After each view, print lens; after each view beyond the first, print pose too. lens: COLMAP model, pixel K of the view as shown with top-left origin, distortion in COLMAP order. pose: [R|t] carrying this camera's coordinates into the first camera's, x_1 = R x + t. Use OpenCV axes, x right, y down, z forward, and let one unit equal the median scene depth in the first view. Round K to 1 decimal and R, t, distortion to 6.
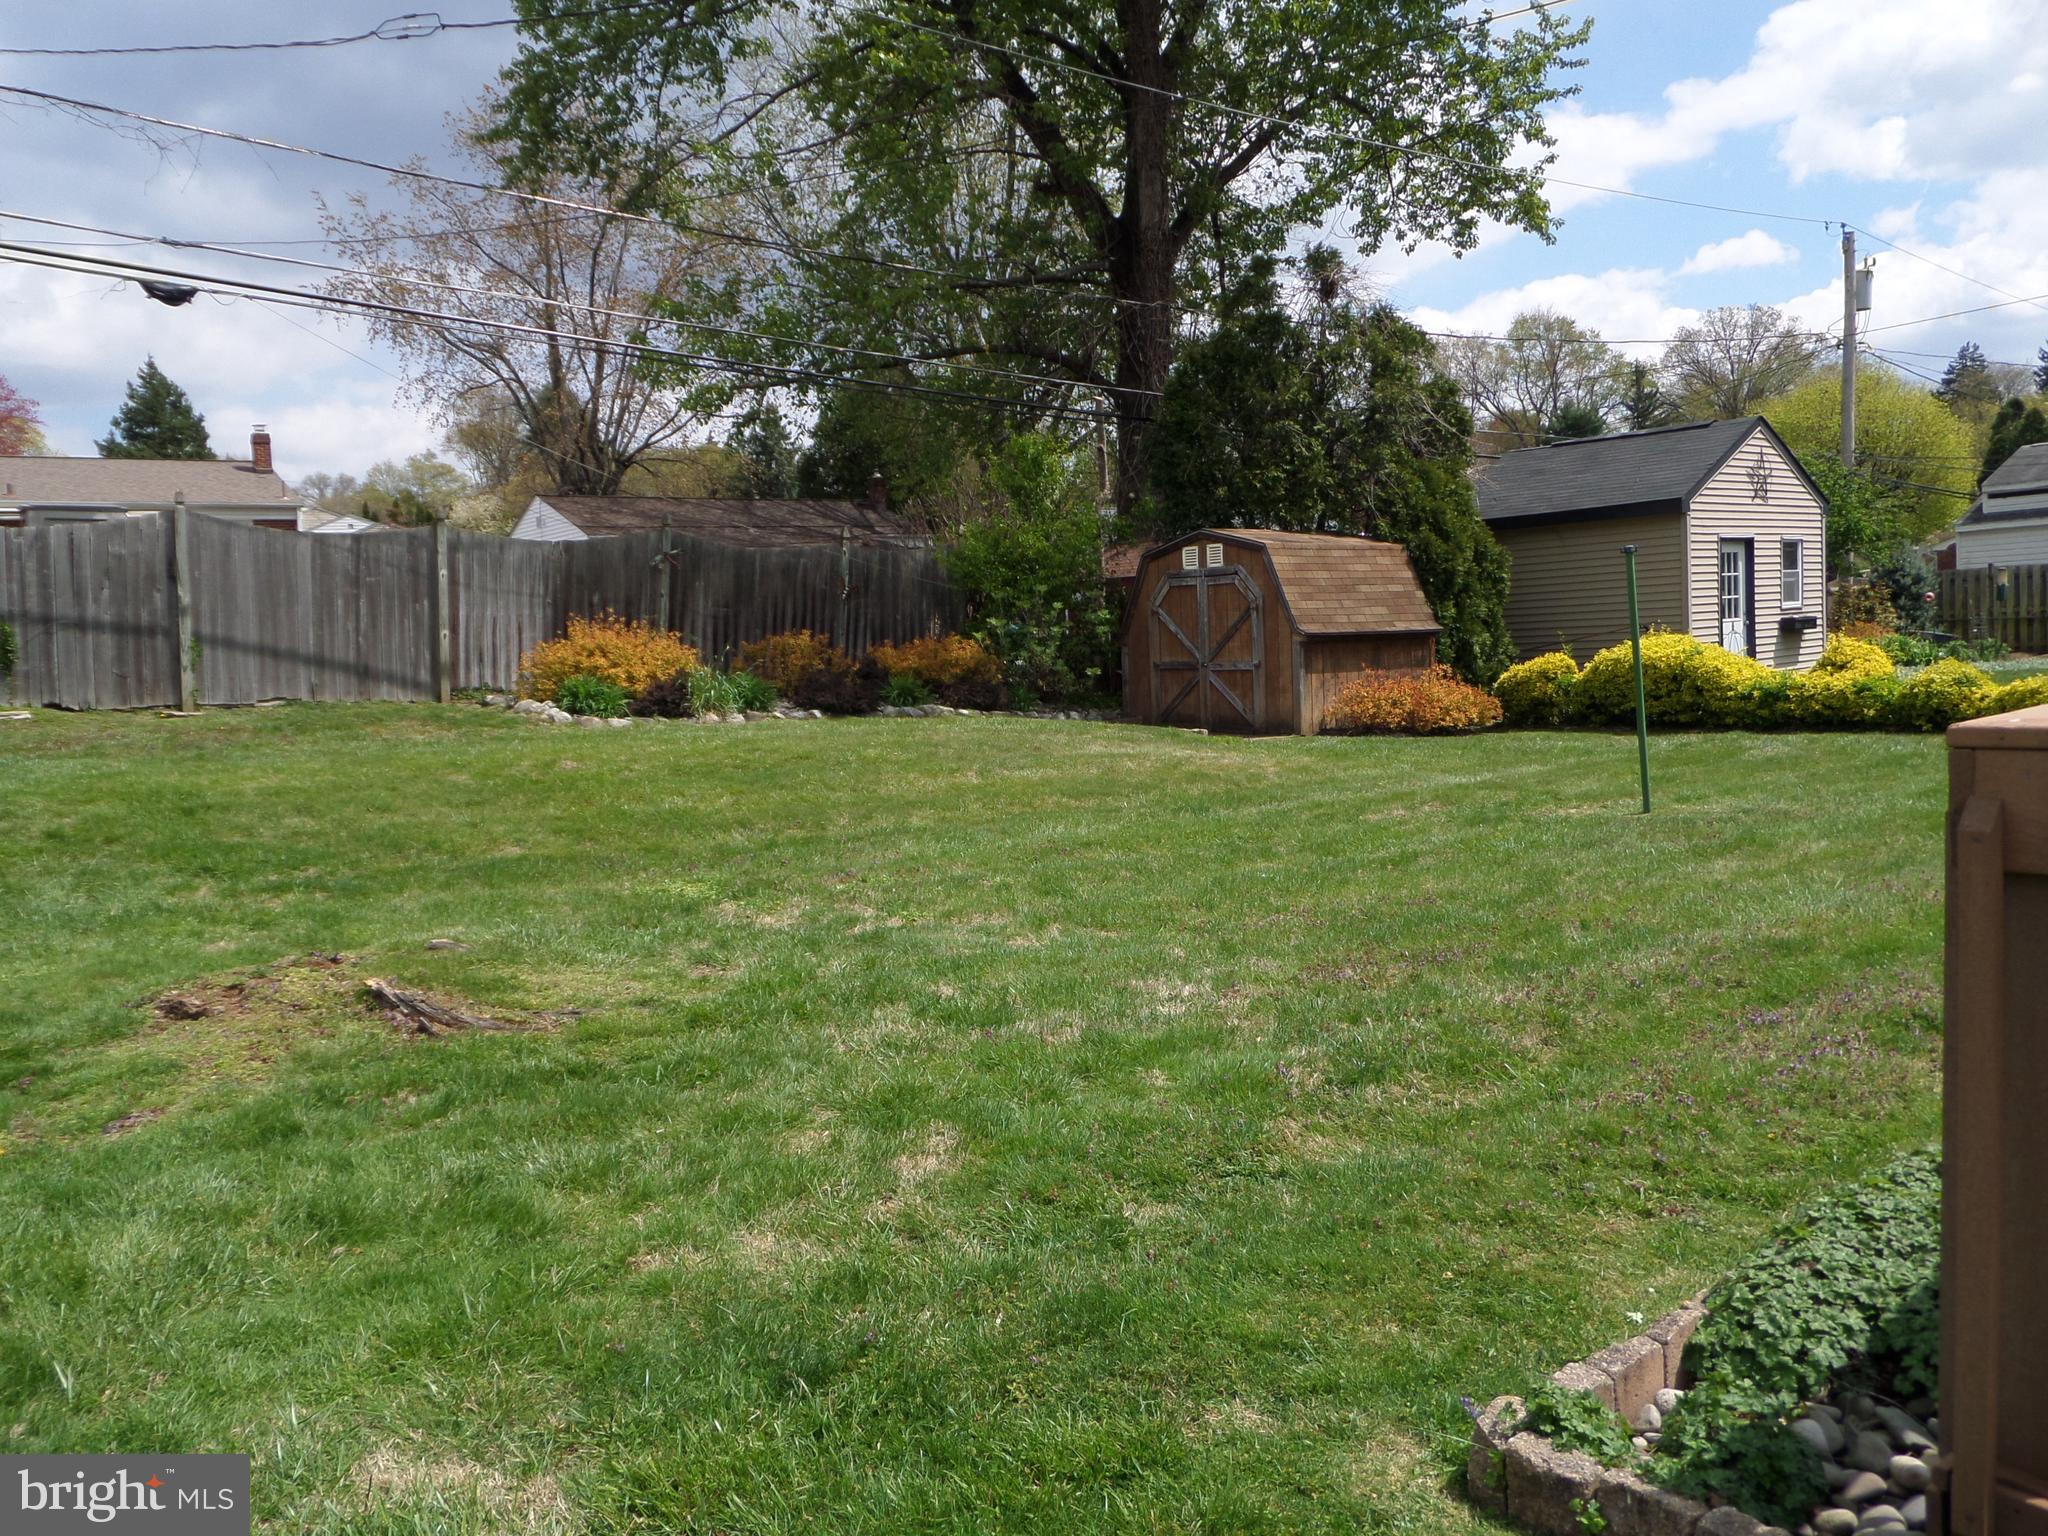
lens RADIAL K [[1561.2, 0, 1059.0], [0, 1561.2, 809.0], [0, 0, 1]] dist [-0.038293, 0.012013]
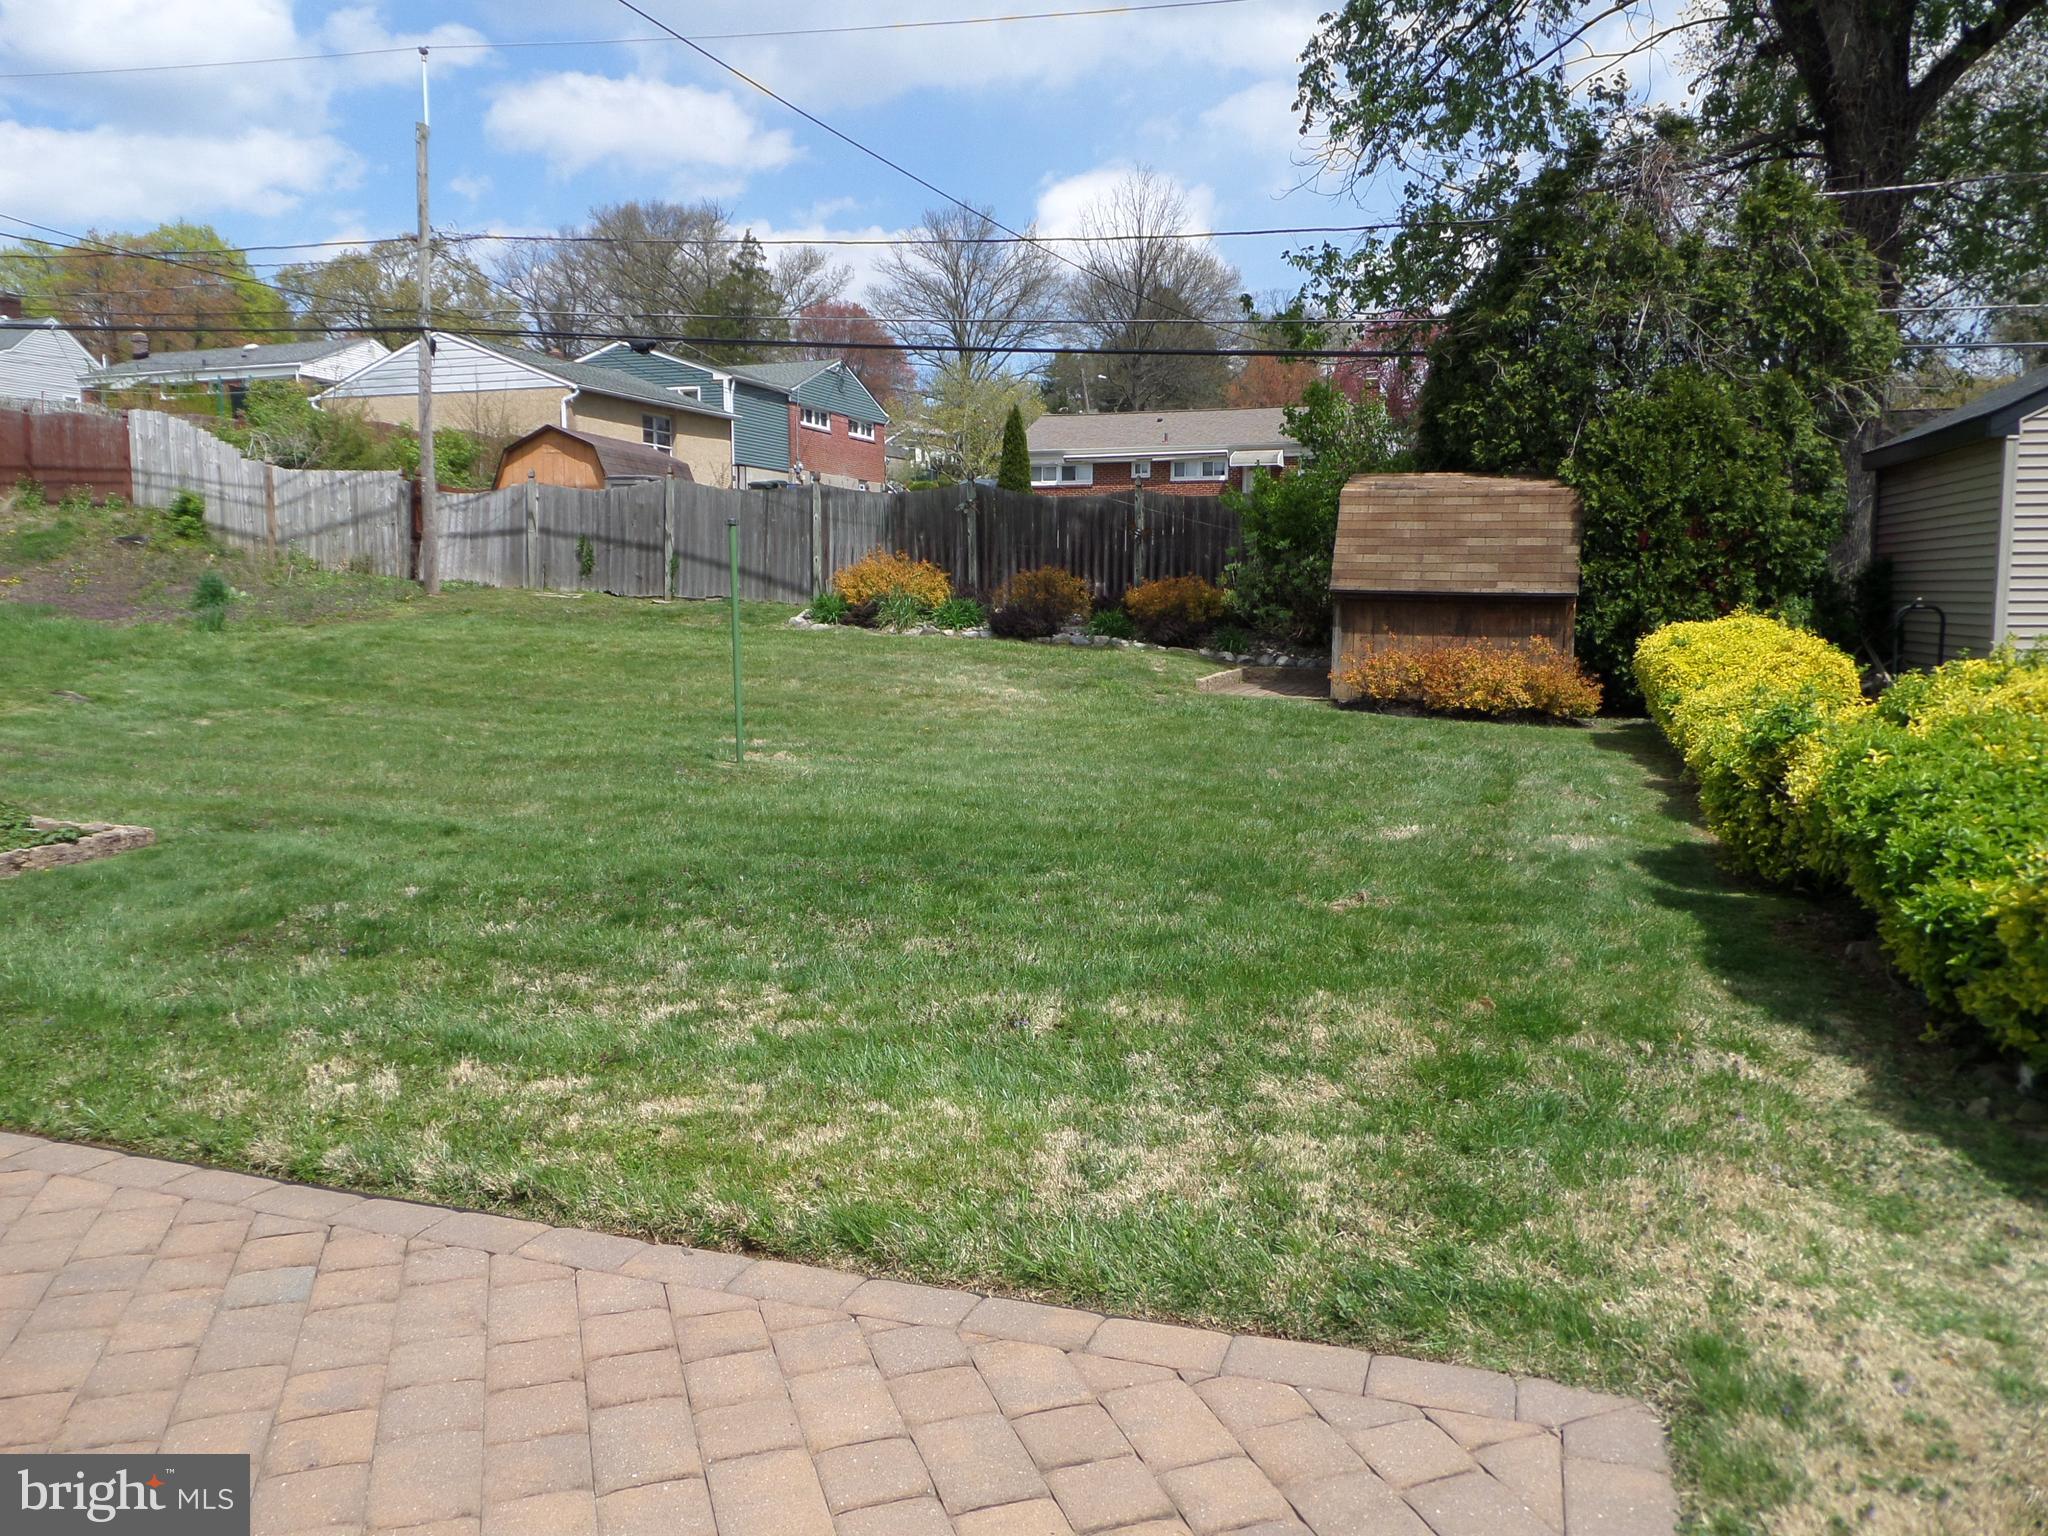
lens RADIAL K [[1496.2, 0, 1024.5], [0, 1496.2, 761.6], [0, 0, 1]] dist [-0.020998, -0.001507]
pose [[0.523086, 0.147998, -0.839332, 0.741584], [-0.129050, 0.987206, 0.093646, -0.065067], [0.842453, 0.059331, 0.535493, 0.347973]]
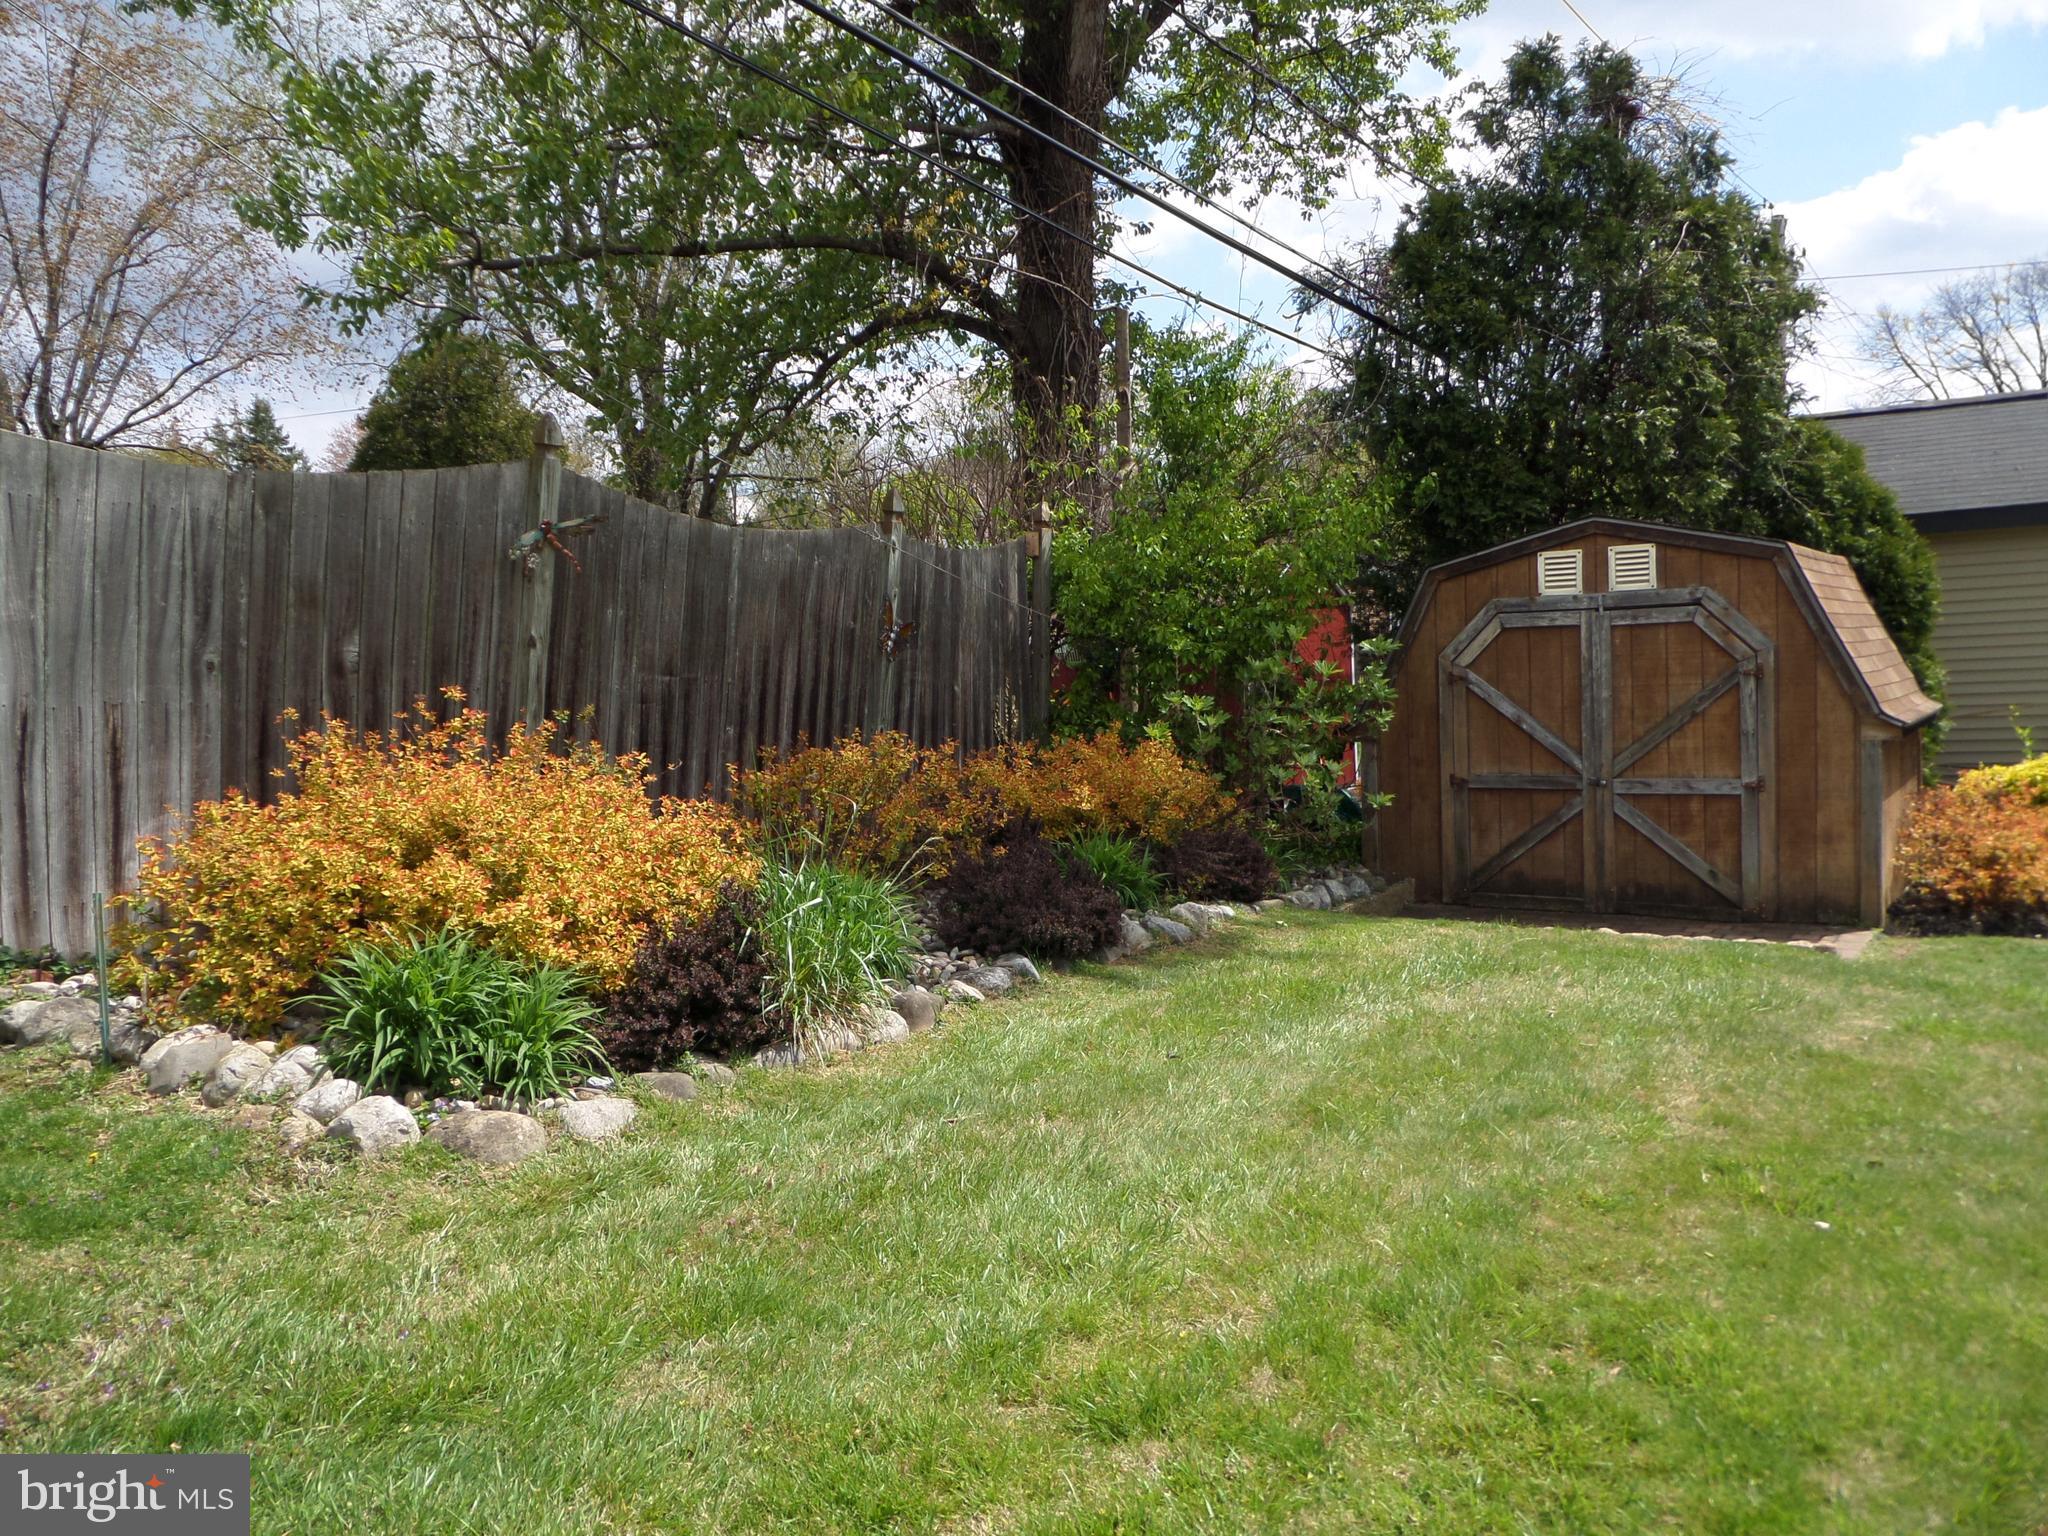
lens RADIAL K [[1561.2, 0, 1045.8], [0, 1561.2, 762.7], [0, 0, 1]] dist [-0.038293, 0.012013]
pose [[0.951603, -0.019230, 0.306727, -0.227182], [0.035852, 0.998172, -0.048647, -0.078954], [-0.305231, 0.057289, 0.950554, 0.561634]]
